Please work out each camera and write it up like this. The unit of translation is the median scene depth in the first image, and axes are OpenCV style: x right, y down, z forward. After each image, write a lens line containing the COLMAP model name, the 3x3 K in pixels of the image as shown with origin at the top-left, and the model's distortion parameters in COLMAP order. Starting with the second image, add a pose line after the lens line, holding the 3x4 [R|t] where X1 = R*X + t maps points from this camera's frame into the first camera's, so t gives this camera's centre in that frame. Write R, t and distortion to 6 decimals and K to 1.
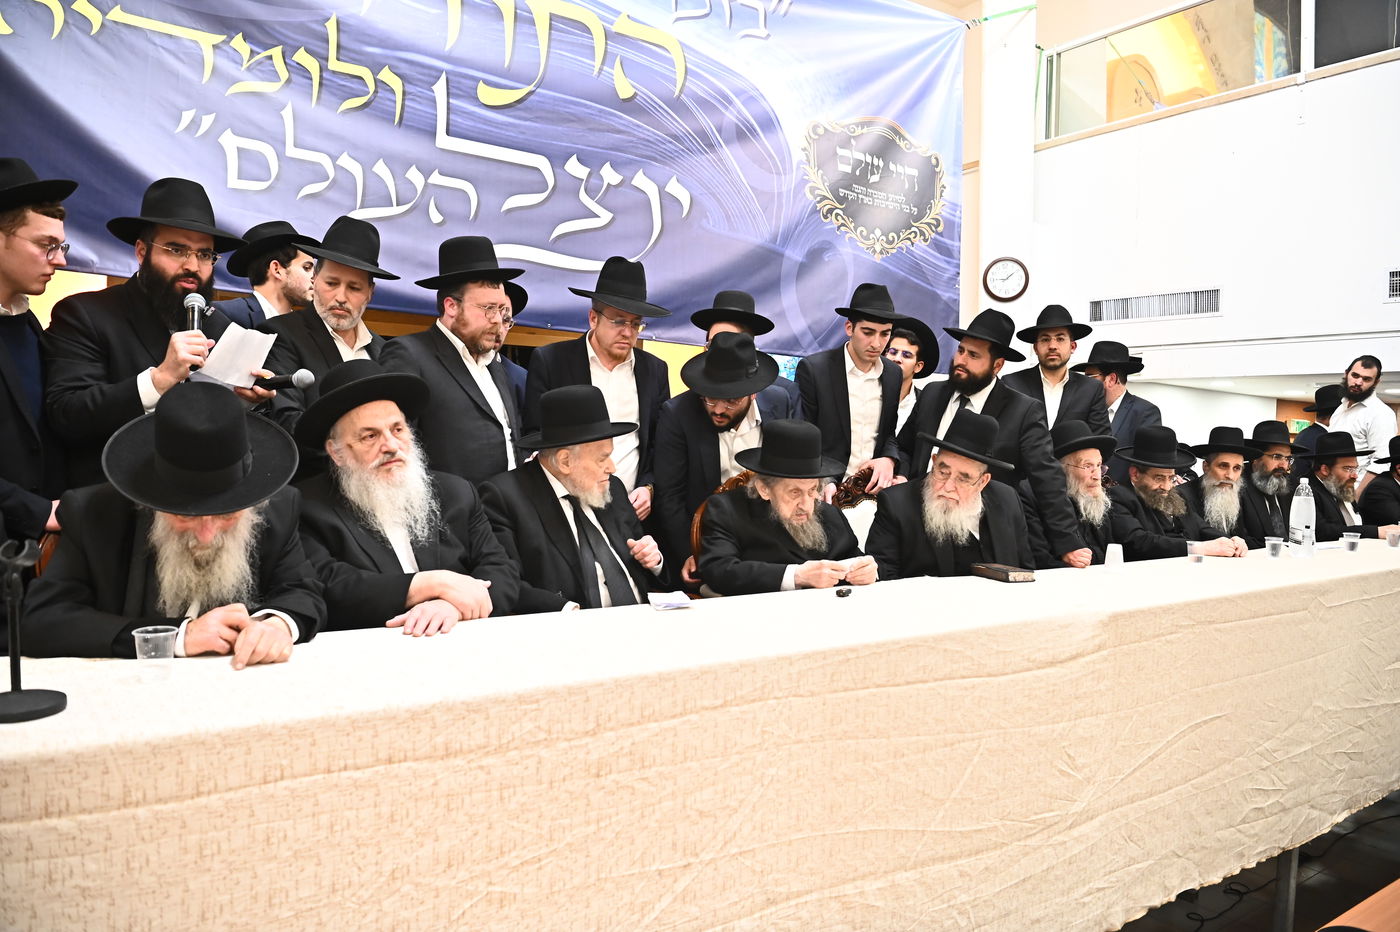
lens RADIAL K [[962.7, 0, 701.3], [0, 962.7, 463.1], [0, 0, 1]] dist [-0.074859, 0.016616]
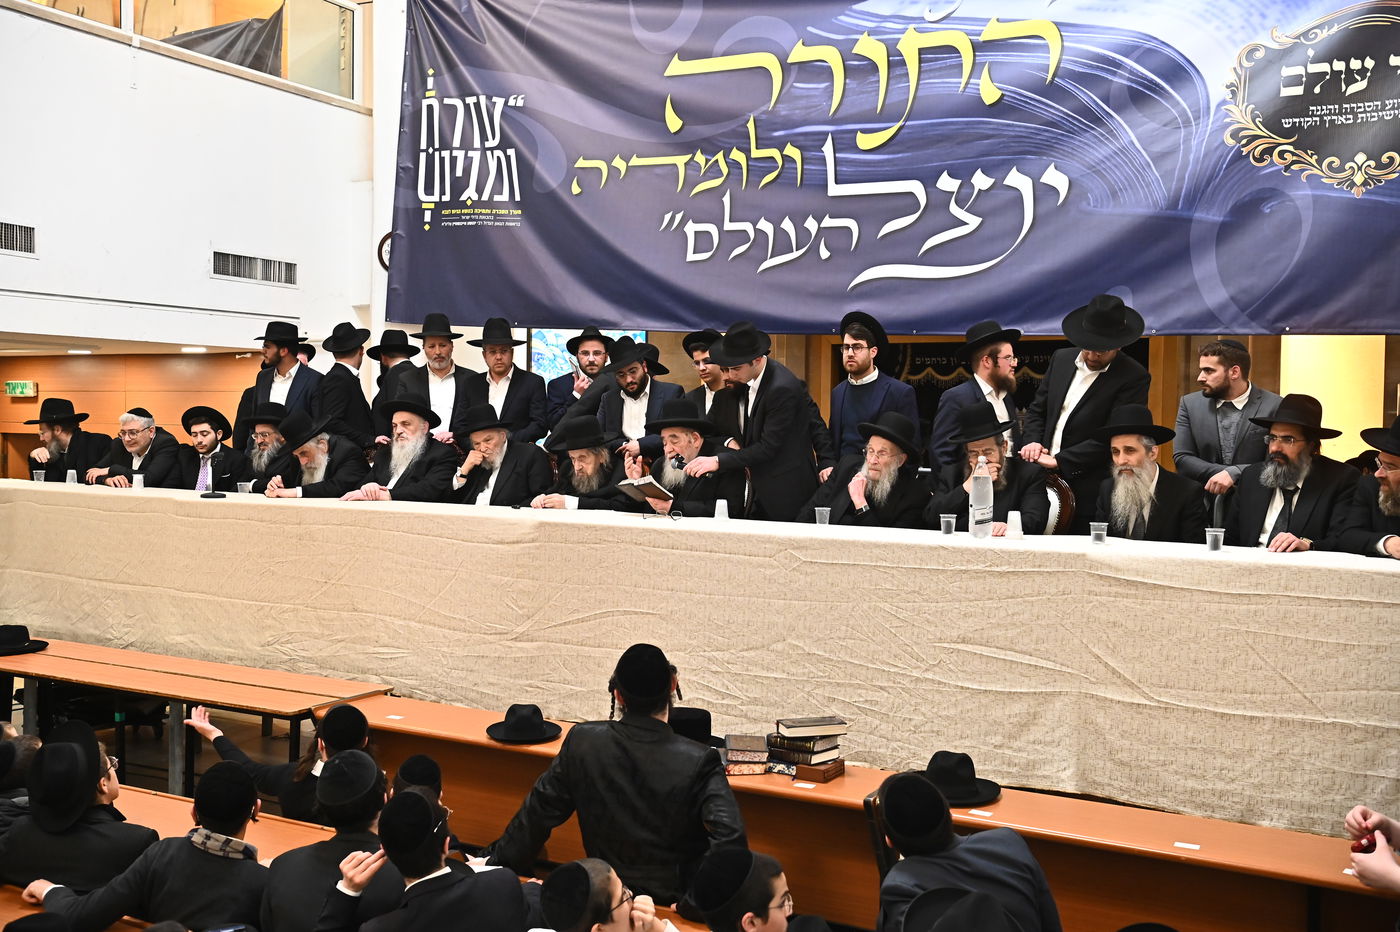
lens RADIAL K [[1328.7, 0, 699.7], [0, 1328.7, 476.6], [0, 0, 1]] dist [0.013654, 0.029214]
pose [[0.454998, 0.017978, -0.890311, 2.453320], [-0.026450, 0.999628, 0.006668, 0.049738], [0.890100, 0.020515, 0.455304, 0.151630]]
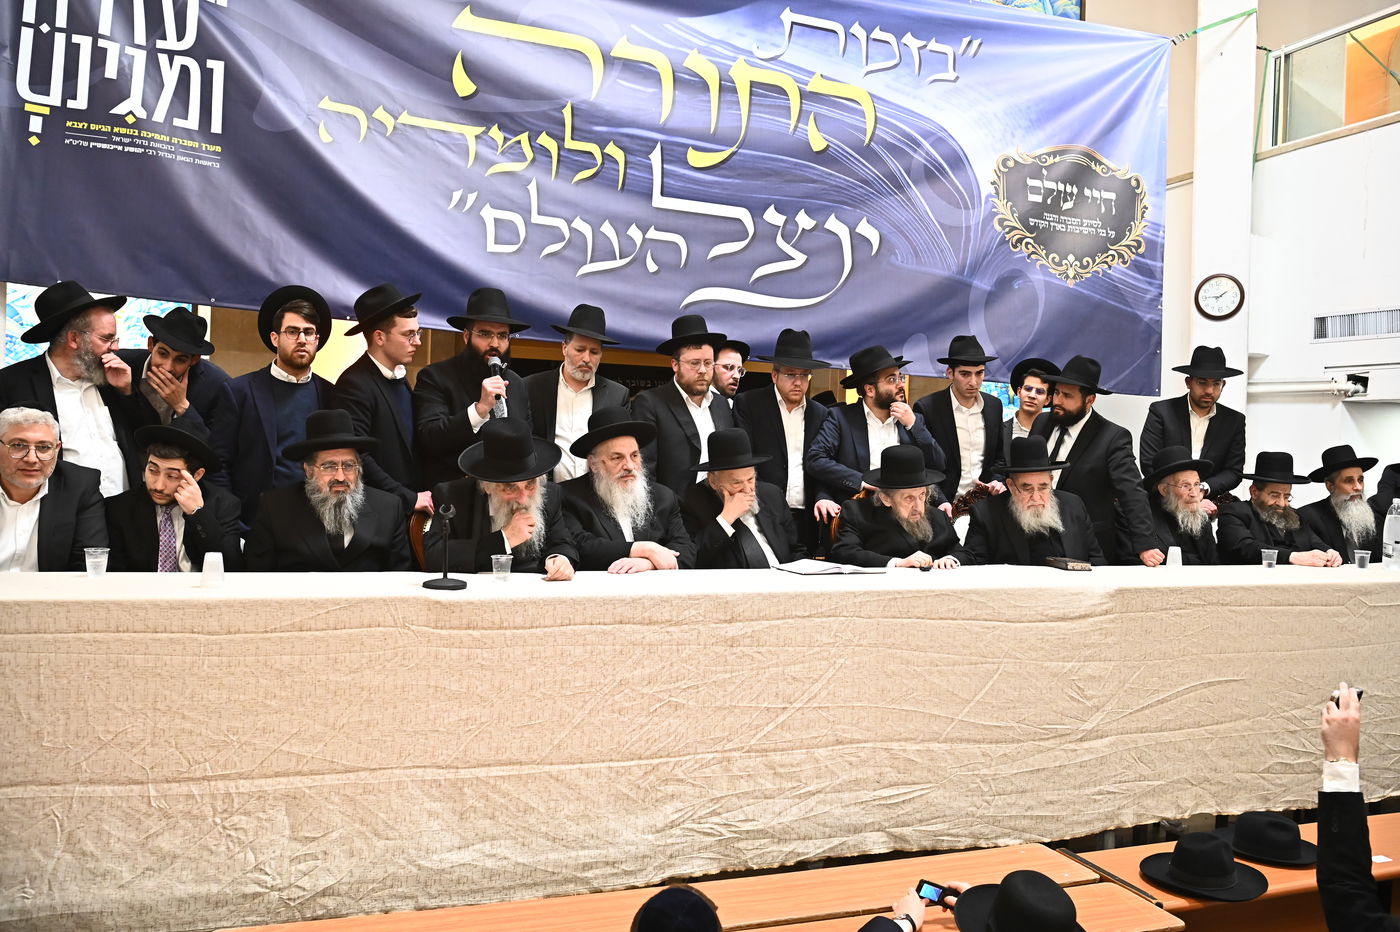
lens RADIAL K [[1114.5, 0, 699.1], [0, 1114.5, 465.4], [0, 0, 1]] dist [-0.058268, 0.046771]
pose [[0.974135, 0.010987, -0.225699, 0.183418], [-0.015044, 0.999755, -0.016263, 0.014154], [0.225465, 0.019238, 0.974061, -0.645309]]
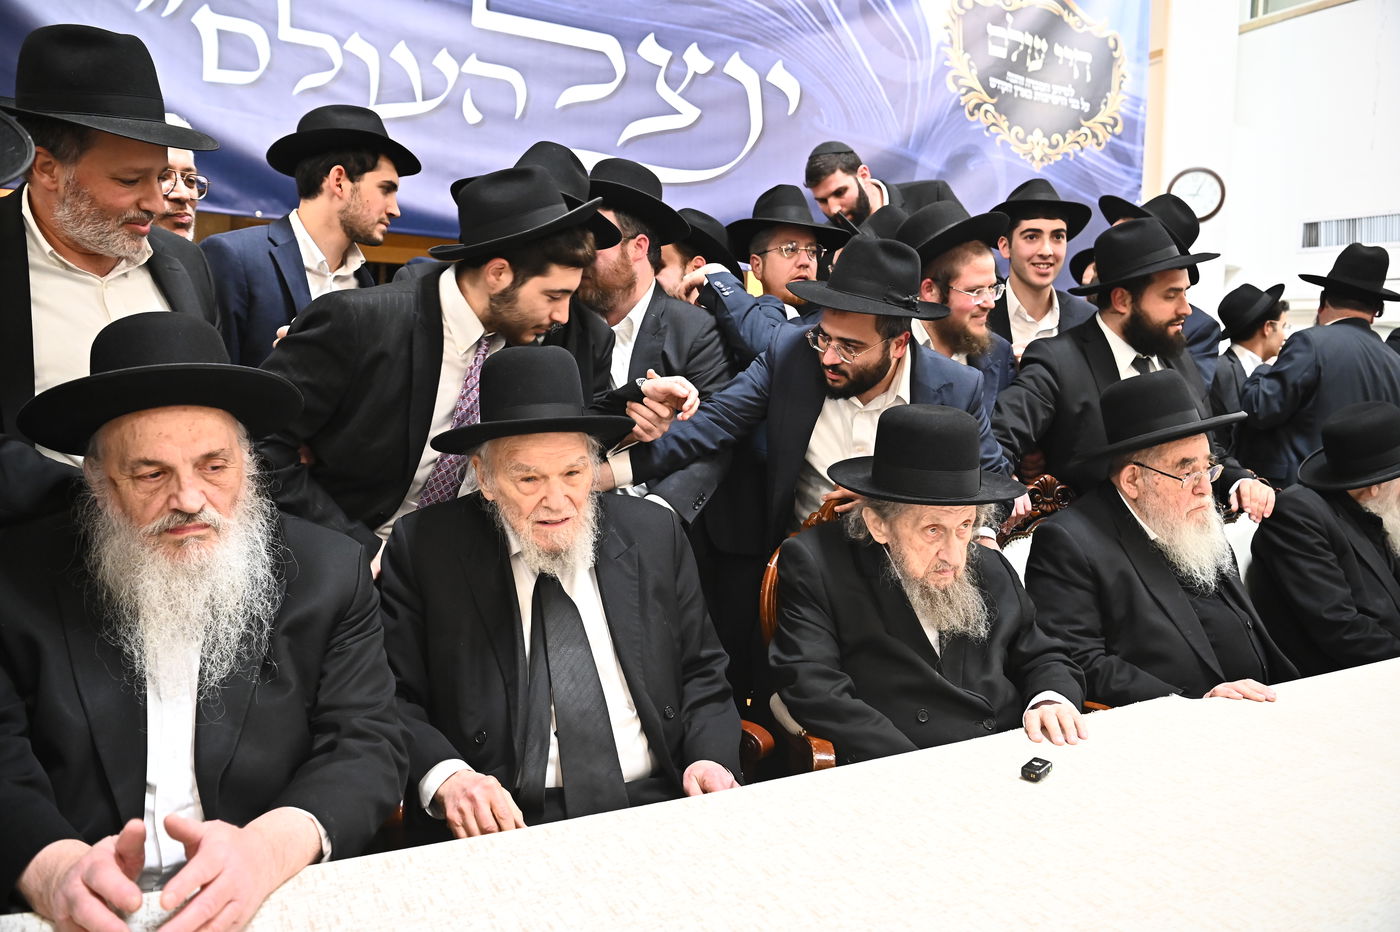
lens RADIAL K [[998.8, 0, 709.0], [0, 998.8, 459.2], [0, 0, 1]] dist [-0.073493, 0.002765]
pose [[0.993353, 0.020980, -0.113177, 0.031579], [-0.013563, 0.997733, 0.065911, -0.061441], [0.114303, -0.063938, 0.991386, 0.395234]]
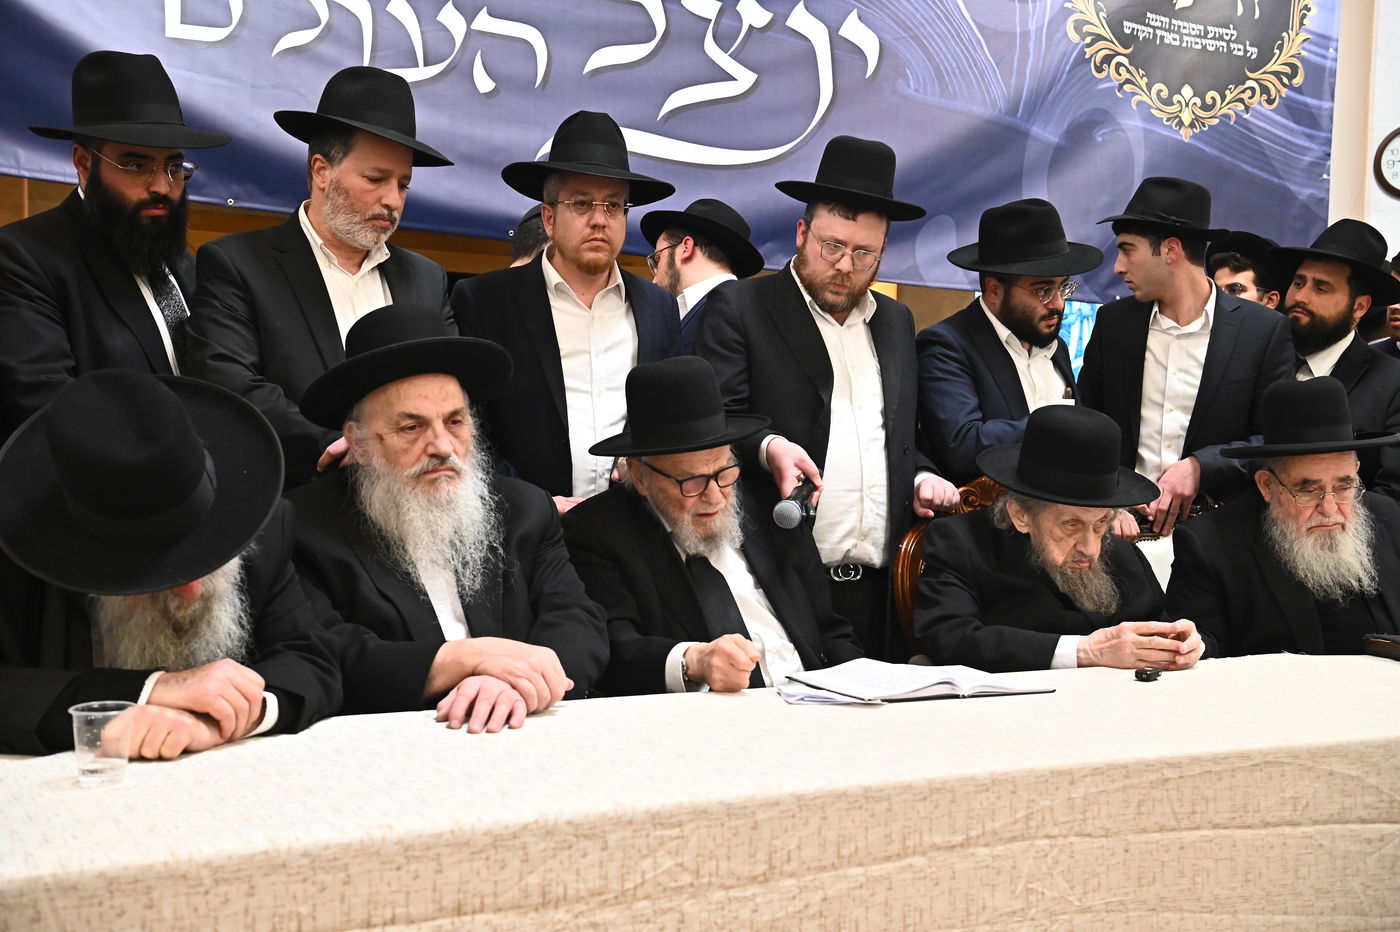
lens RADIAL K [[1519.2, 0, 696.9], [0, 1519.2, 465.4], [0, 0, 1]] dist [0.018187, 0.170834]
pose [[0.992925, 0.007013, -0.118537, -0.023421], [-0.007372, 0.999969, -0.002594, 0.004642], [0.118515, 0.003450, 0.992946, -0.013201]]
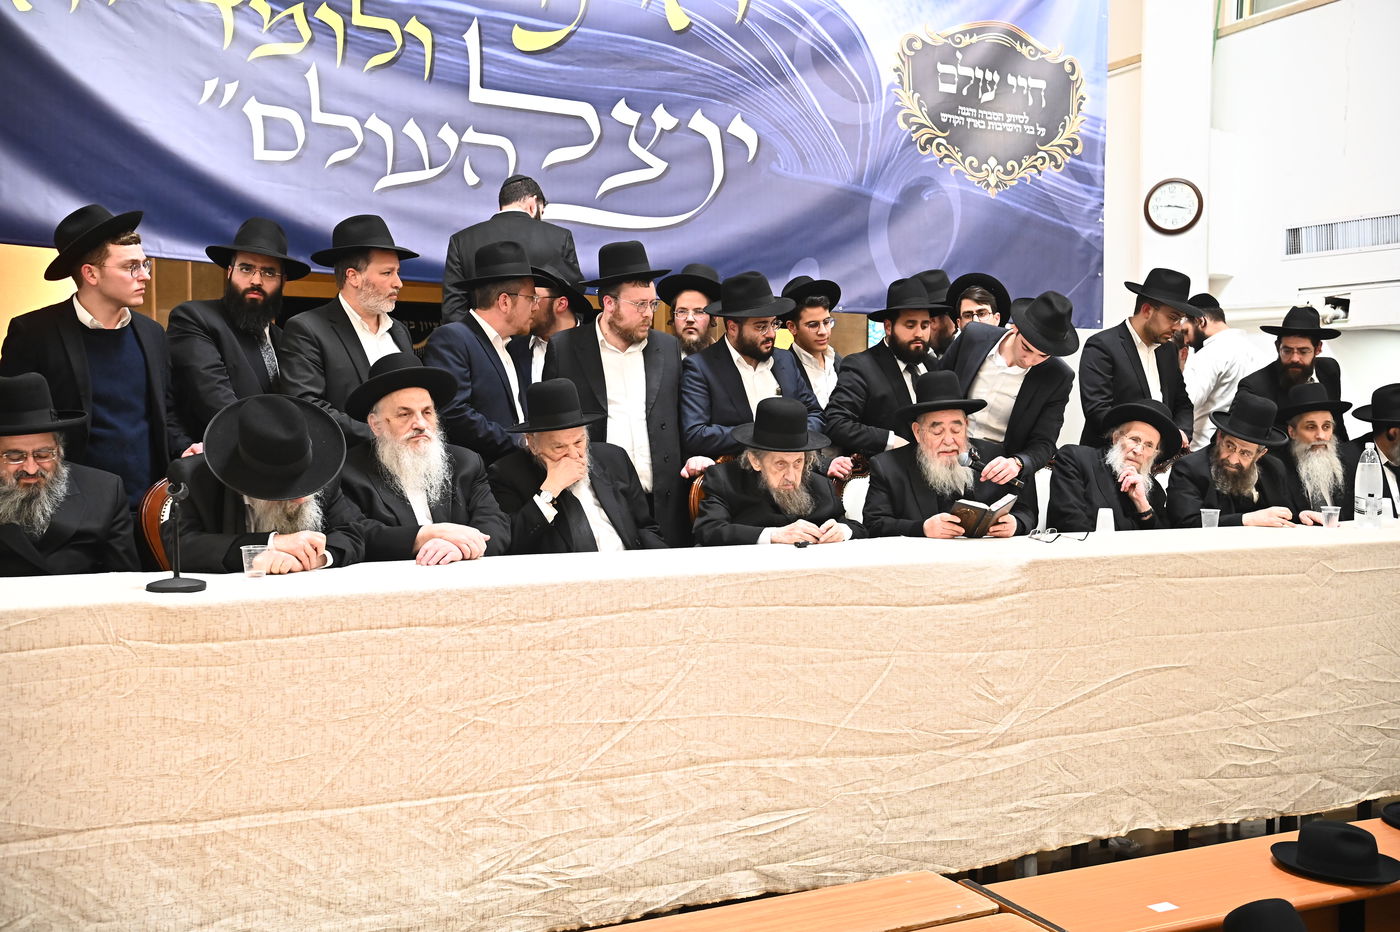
lens RADIAL K [[1372.8, 0, 700.0], [0, 1372.8, 466.0], [0, 0, 1]] dist [-0.008184, 0.109785]
pose [[0.991283, -0.012030, -0.131200, 0.234790], [0.013587, 0.999847, 0.010982, 0.020728], [0.131048, -0.012668, 0.991295, -0.617255]]
